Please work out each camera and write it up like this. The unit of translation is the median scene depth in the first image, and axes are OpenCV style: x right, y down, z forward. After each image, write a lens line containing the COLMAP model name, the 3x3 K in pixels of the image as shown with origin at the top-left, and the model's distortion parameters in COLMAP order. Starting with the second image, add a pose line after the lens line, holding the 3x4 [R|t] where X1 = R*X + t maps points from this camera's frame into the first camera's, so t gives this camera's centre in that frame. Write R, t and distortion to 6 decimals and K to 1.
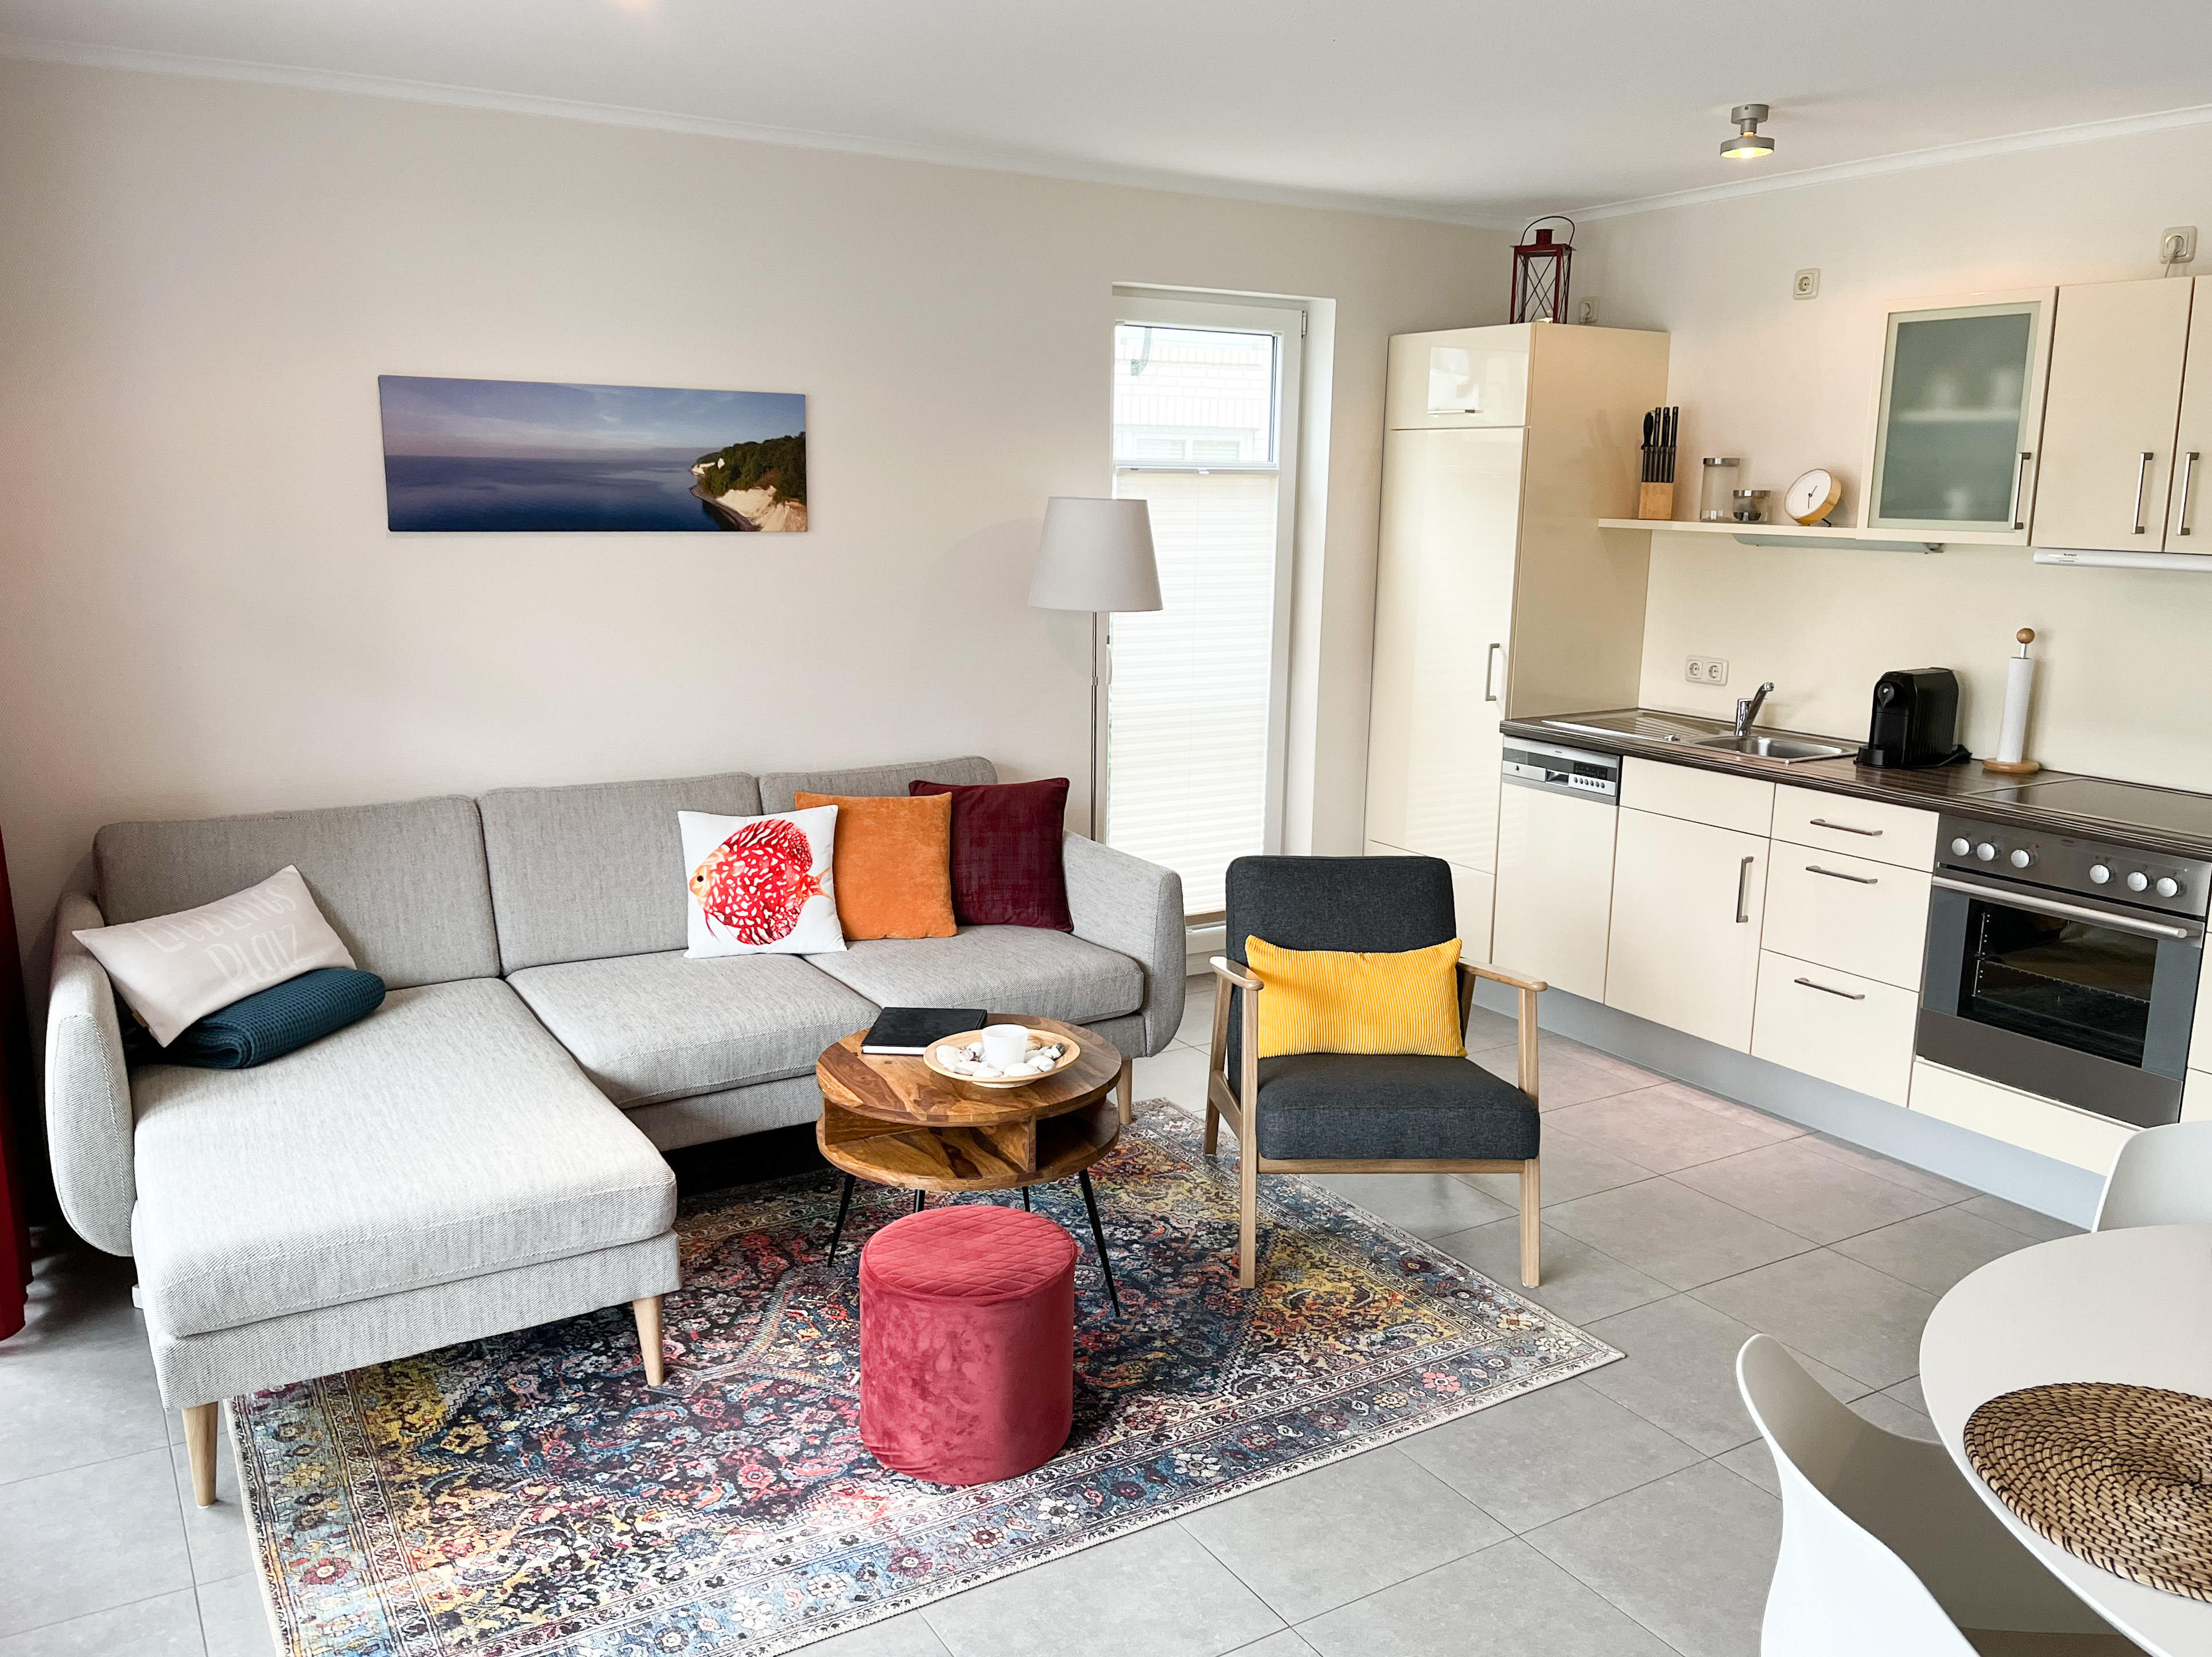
lens RADIAL K [[1695.3, 0, 1101.3], [0, 1695.3, 829.9], [0, 0, 1]] dist [-0.015483, -0.003712]
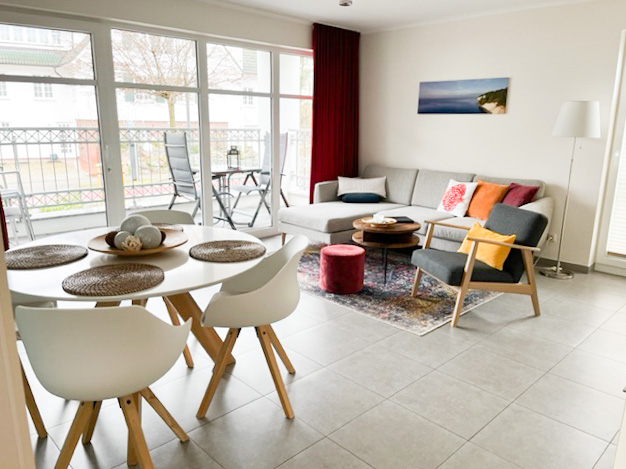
lens RADIAL K [[479.8, 0, 310.7], [0, 479.8, 236.0], [0, 0, 1]] dist [-0.015483, -0.003712]
pose [[0.215046, 0.214809, -0.952687, 0.903168], [-0.196242, 0.965117, 0.173315, -0.012825], [0.956684, 0.149687, 0.249699, 0.391487]]
